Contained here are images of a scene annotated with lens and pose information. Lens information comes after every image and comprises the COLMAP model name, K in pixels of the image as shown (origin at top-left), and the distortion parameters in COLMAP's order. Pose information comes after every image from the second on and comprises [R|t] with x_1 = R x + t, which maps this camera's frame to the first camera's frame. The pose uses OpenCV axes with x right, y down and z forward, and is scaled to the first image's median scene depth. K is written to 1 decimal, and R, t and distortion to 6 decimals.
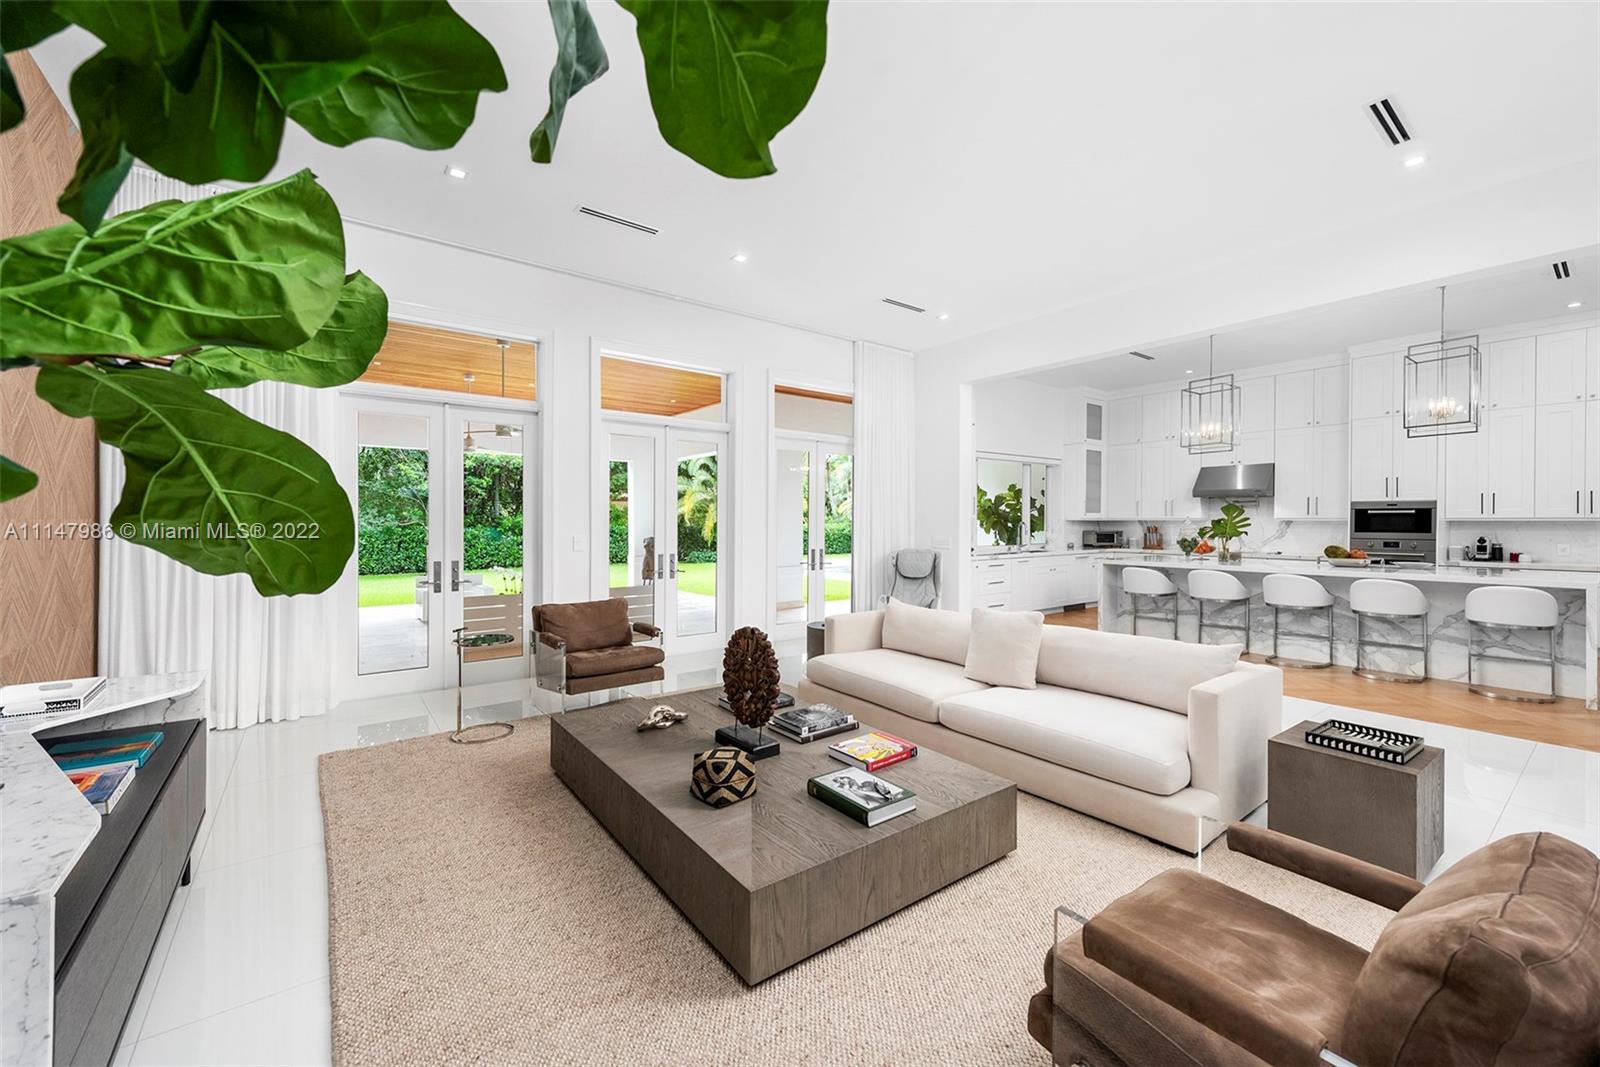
lens RADIAL K [[638.9, 0, 800.4], [0, 638.9, 522.6], [0, 0, 1]] dist [0.001057, -0.000014]
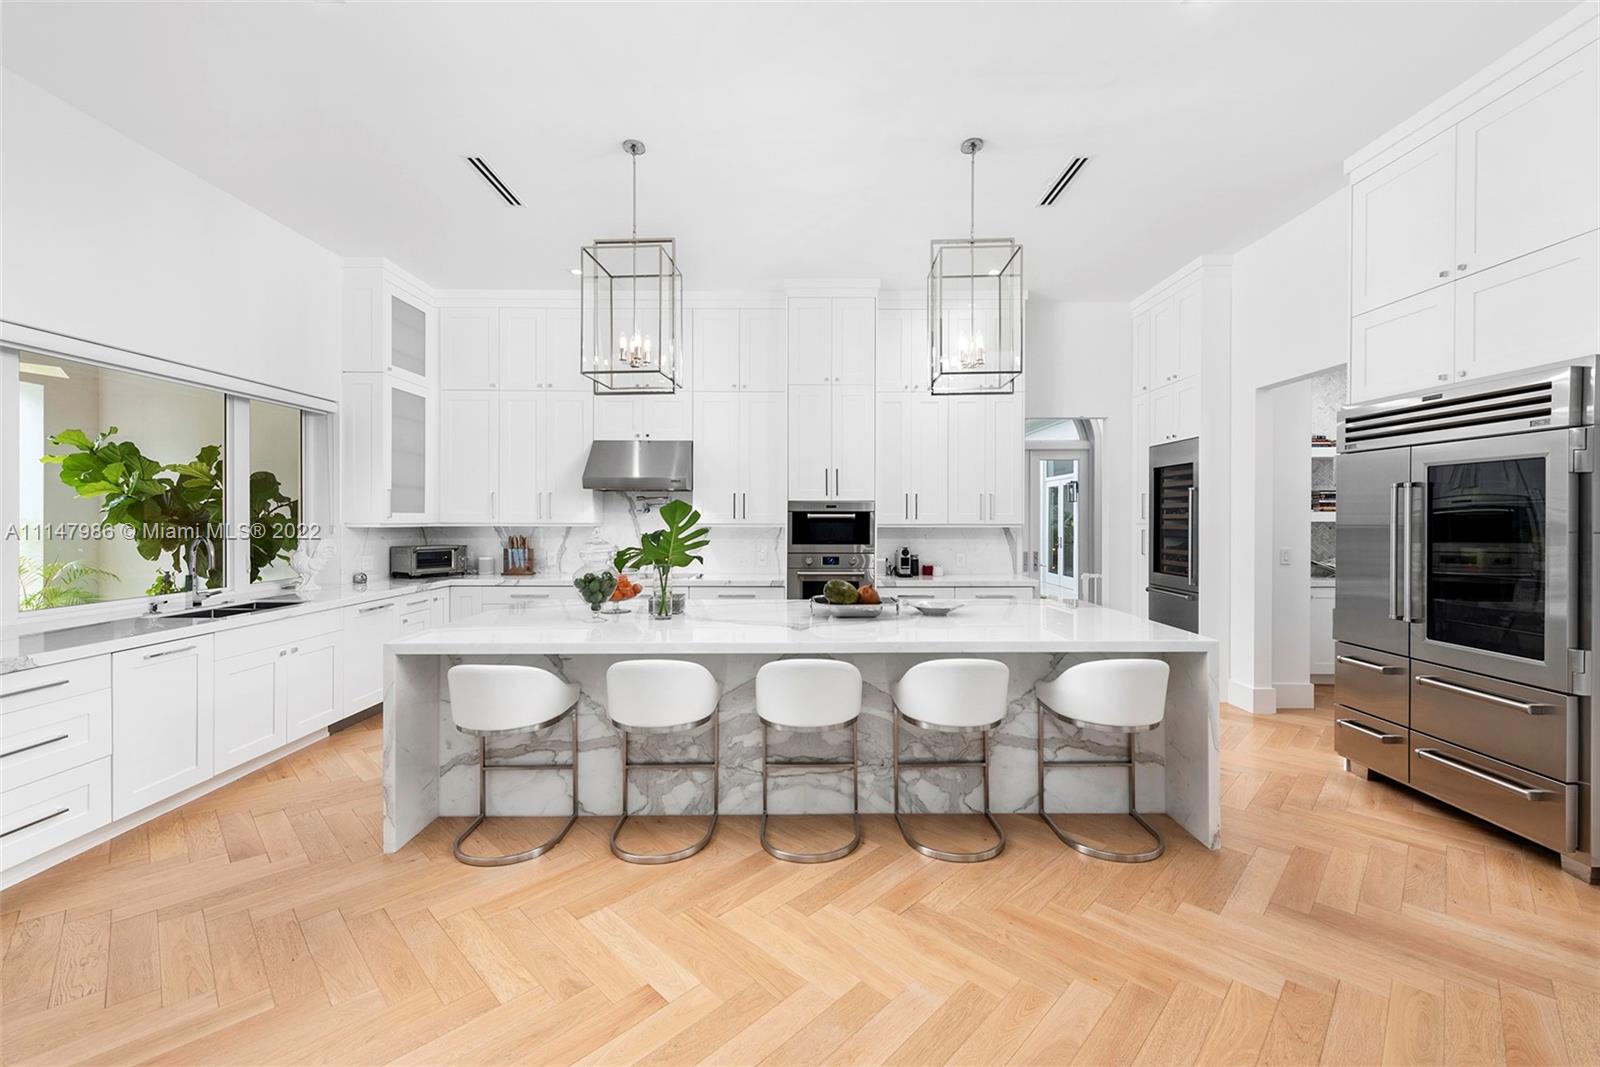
lens RADIAL K [[652.4, 0, 804.4], [0, 652.4, 522.6], [0, 0, 1]] dist [0.002836, 0.000246]
pose [[0.601254, -0.006834, 0.799029, 0.319366], [0.000799, 0.999968, 0.007952, -0.015568], [-0.799058, -0.004143, 0.601240, 0.594394]]
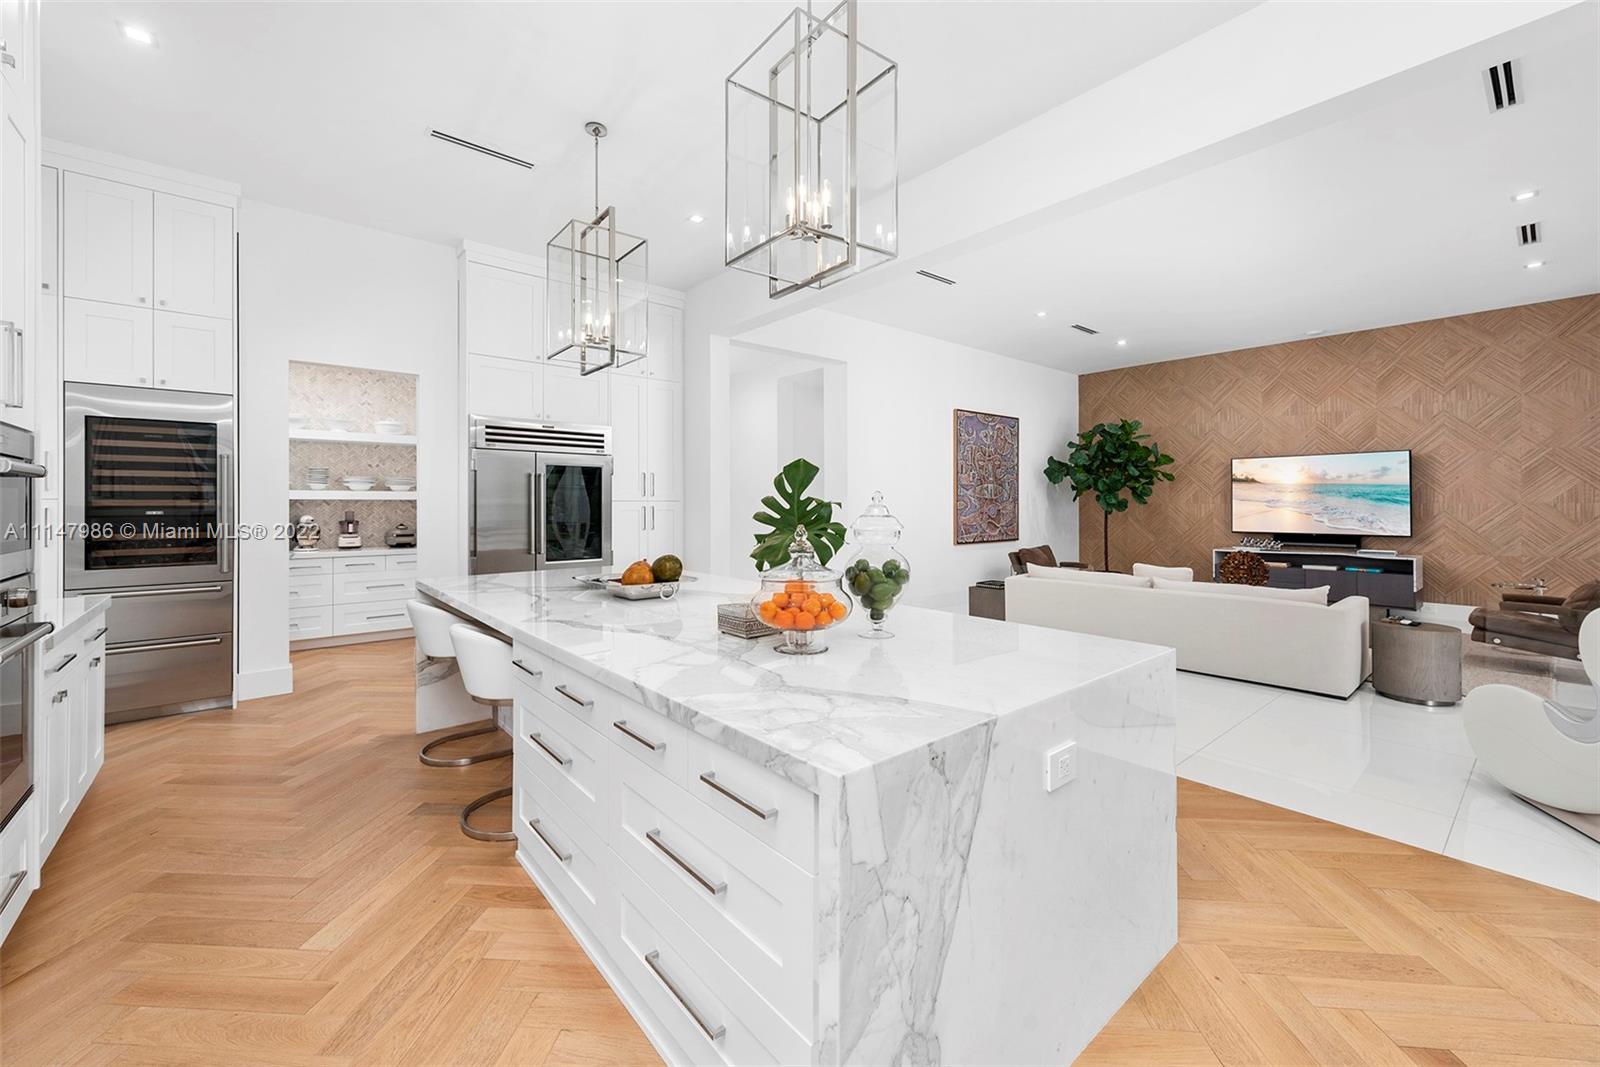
lens RADIAL K [[638.9, 0, 800.4], [0, 638.9, 522.6], [0, 0, 1]] dist [0.001057, -0.000014]
pose [[-0.998649, 0.001570, -0.051937, 0.653508], [0.000065, 0.999580, 0.028964, -0.002722], [0.051961, 0.028922, -0.998230, 1.296352]]
